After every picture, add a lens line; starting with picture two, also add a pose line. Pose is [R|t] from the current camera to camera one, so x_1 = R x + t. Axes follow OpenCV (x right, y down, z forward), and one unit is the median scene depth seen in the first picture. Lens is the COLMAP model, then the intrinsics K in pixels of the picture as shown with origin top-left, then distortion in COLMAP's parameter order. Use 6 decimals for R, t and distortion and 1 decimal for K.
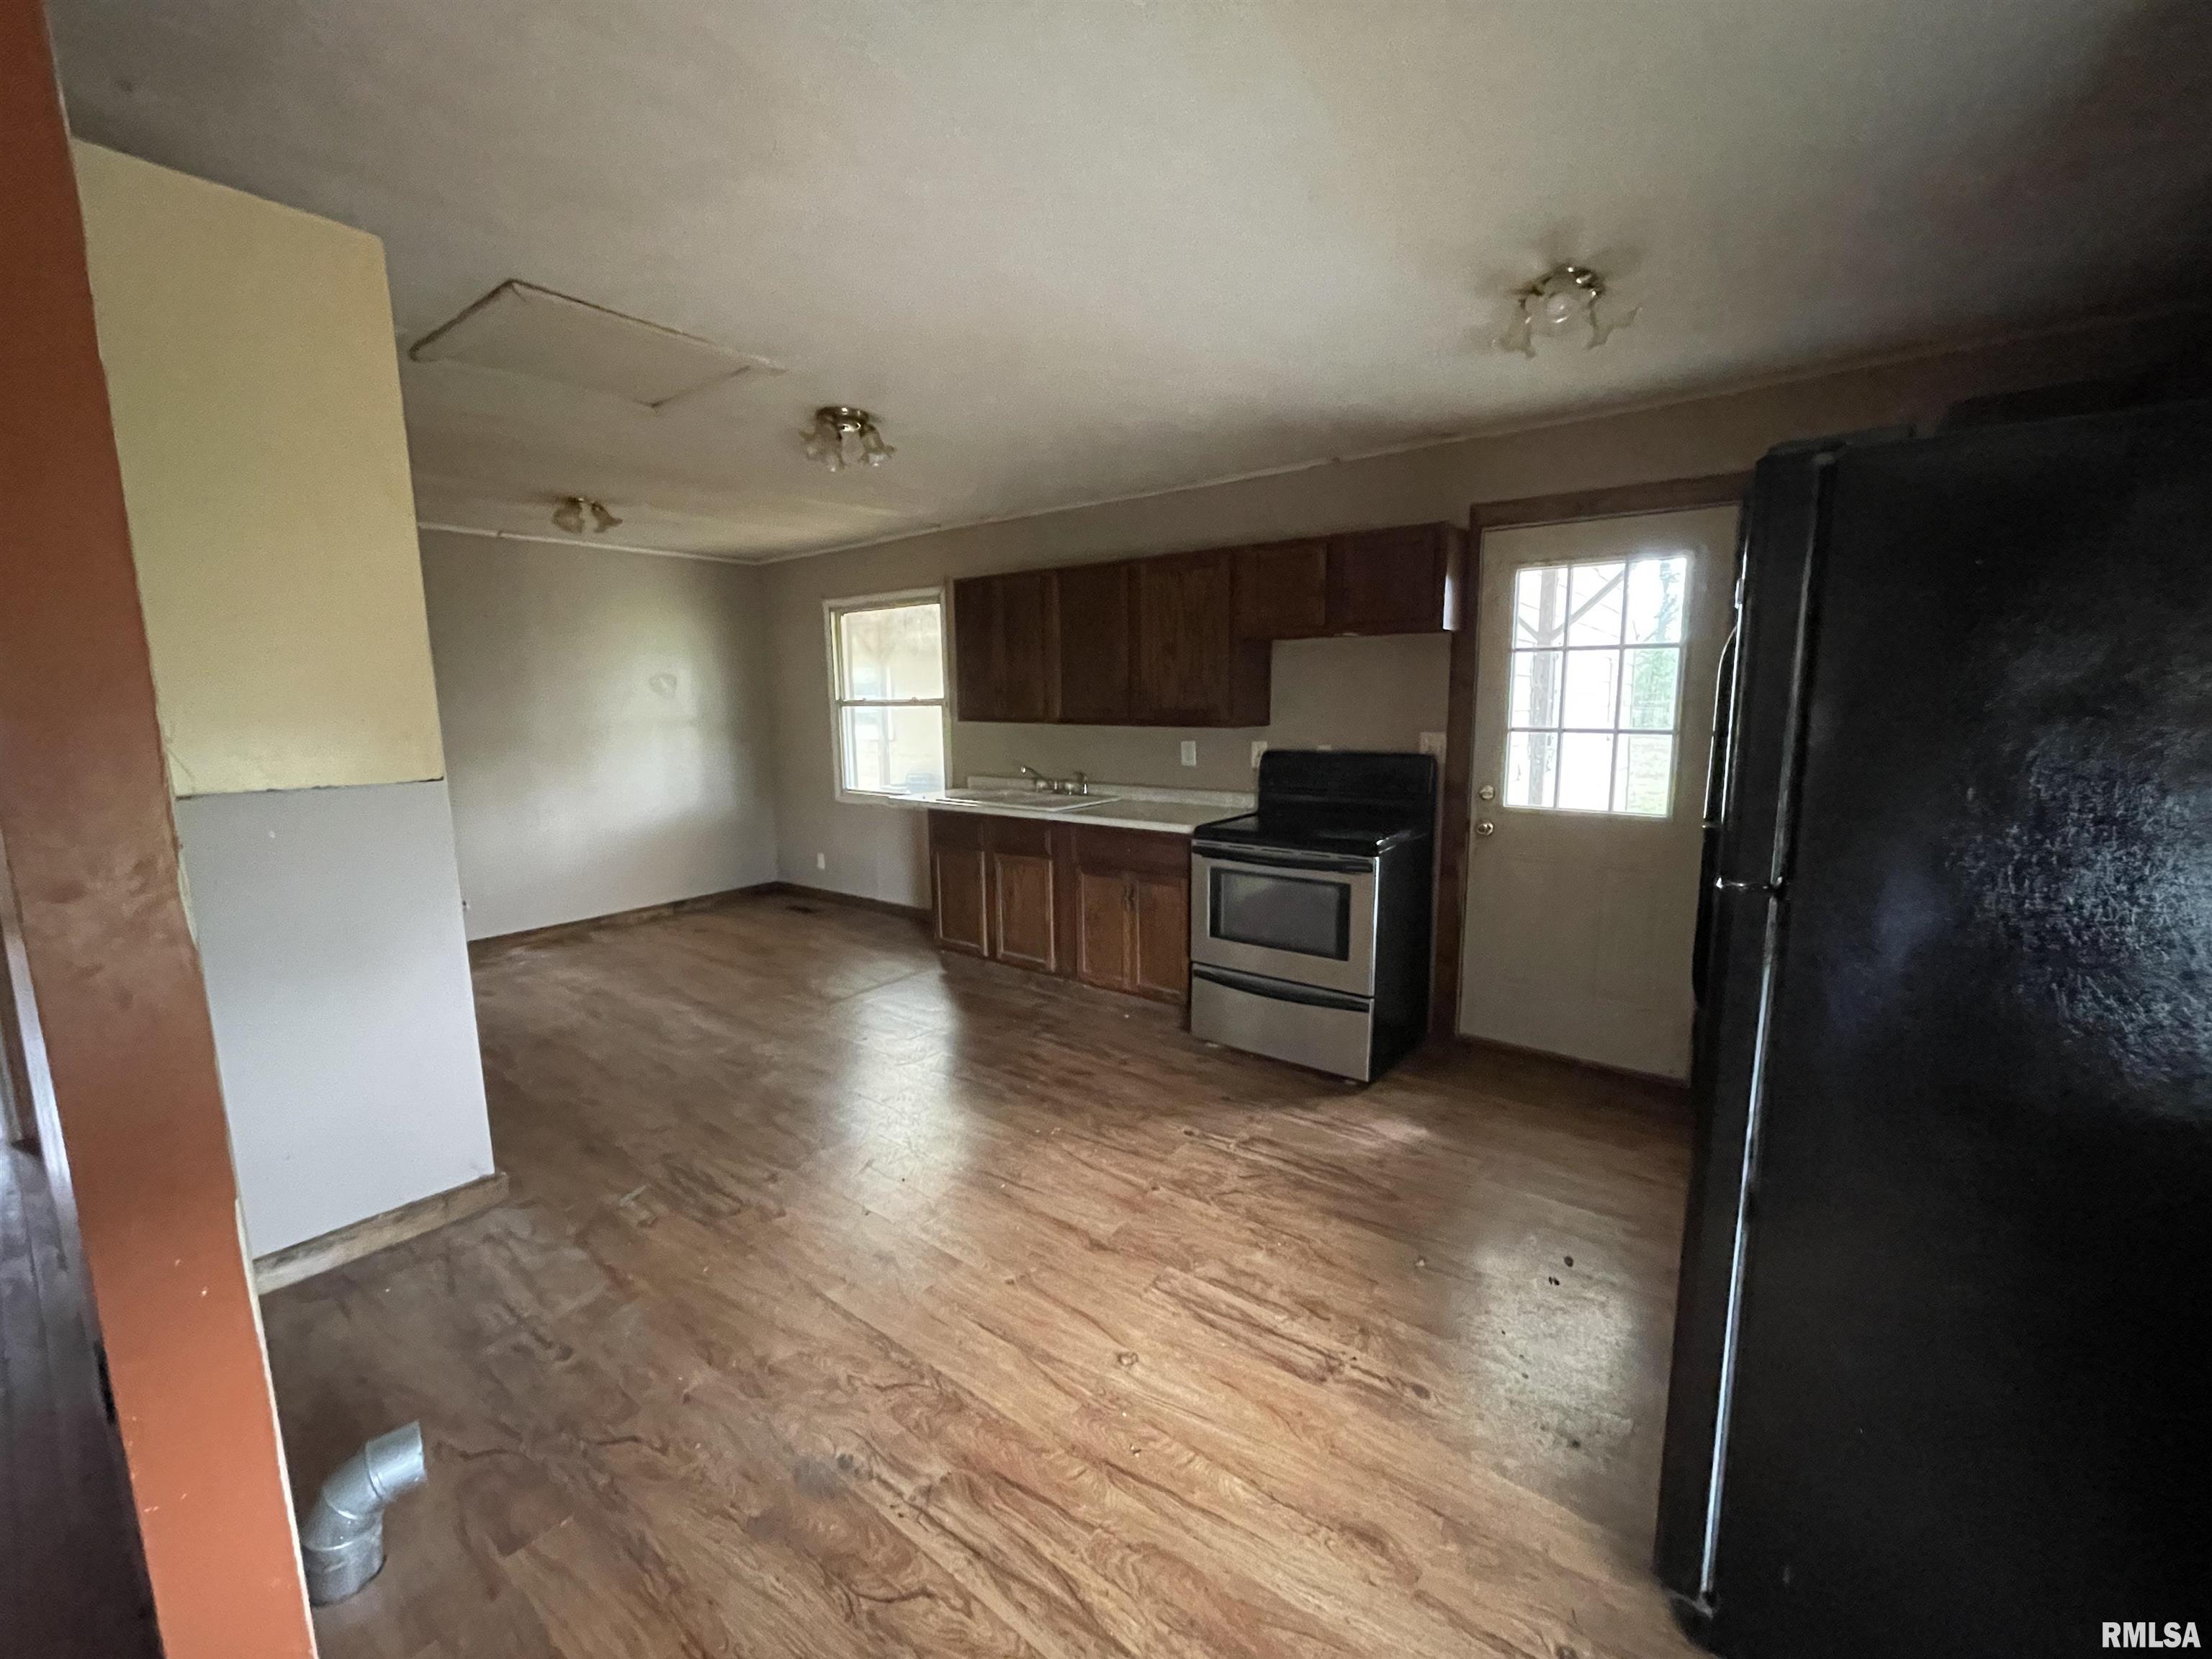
lens RADIAL K [[889.1, 0, 1106.0], [0, 889.1, 823.7], [0, 0, 1]] dist [0.012929, -0.005346]
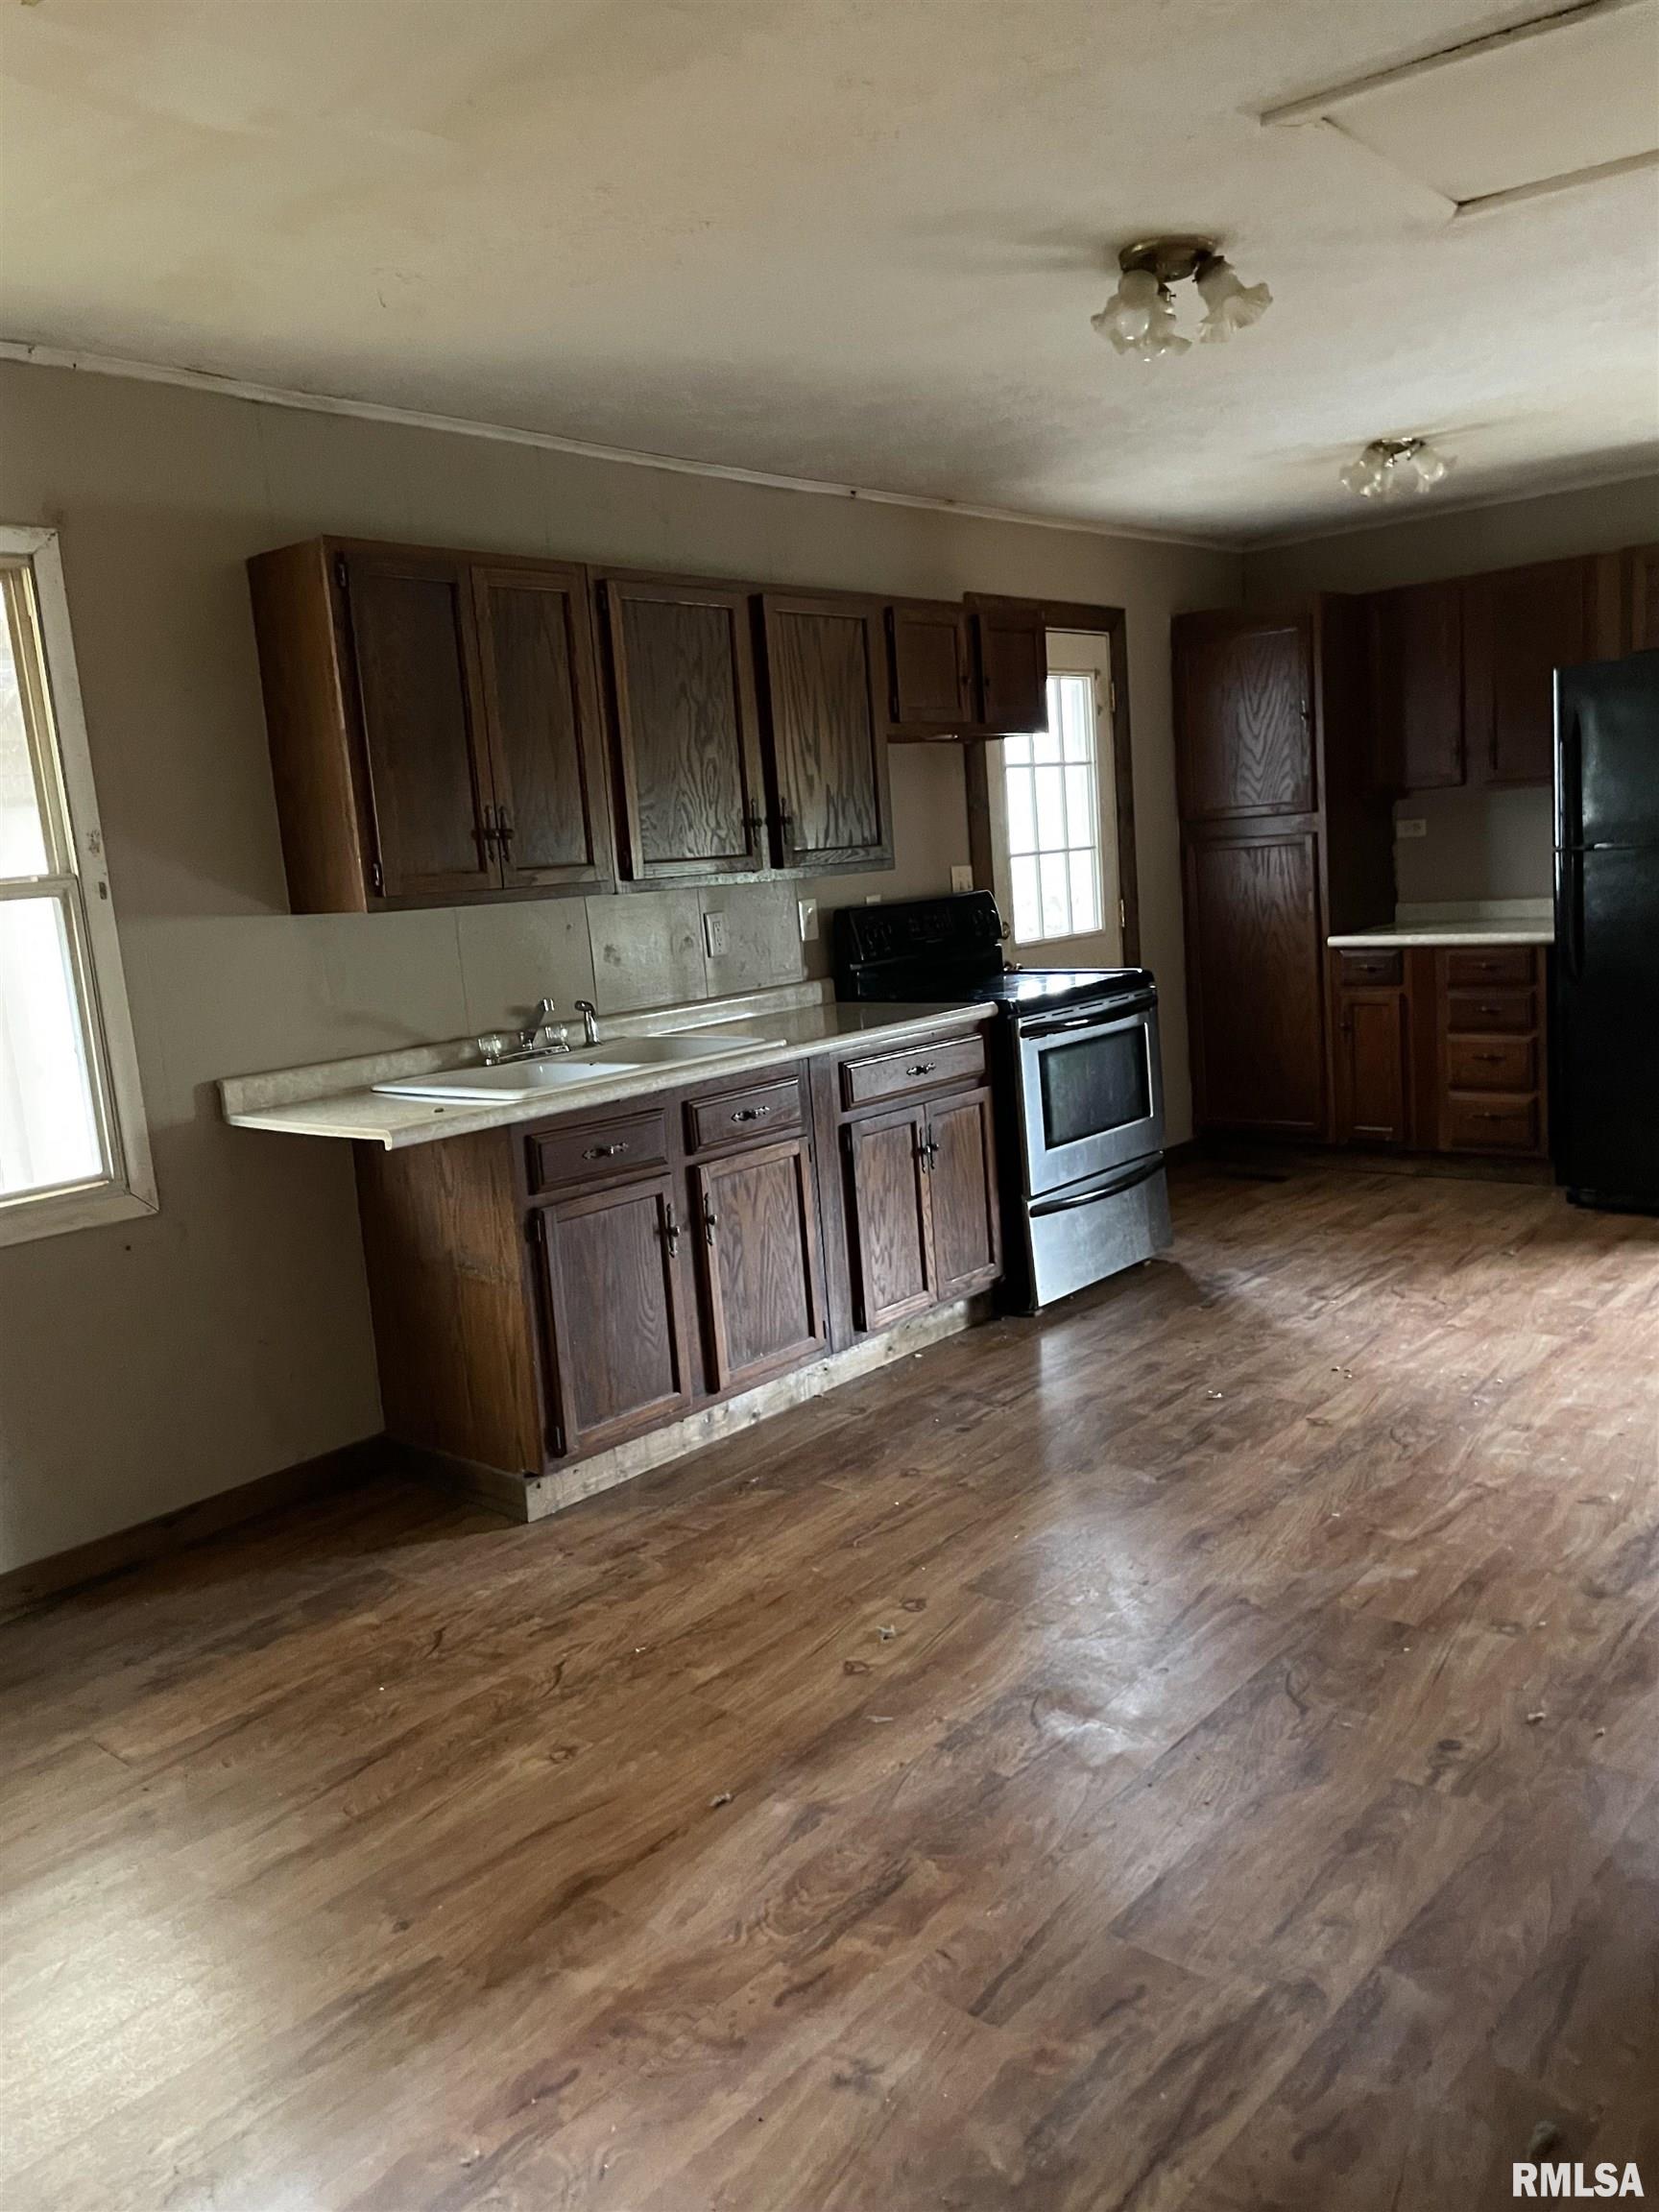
lens RADIAL K [[1660.7, 0, 829.5], [0, 1660.7, 1106.0], [0, 0, 1]] dist [0.054572, -0.000275]
pose [[0.062049, -0.149275, 0.986847, -1.365400], [0.216465, 0.967230, 0.132697, -0.136896], [-0.974317, 0.205384, 0.092328, 1.194608]]
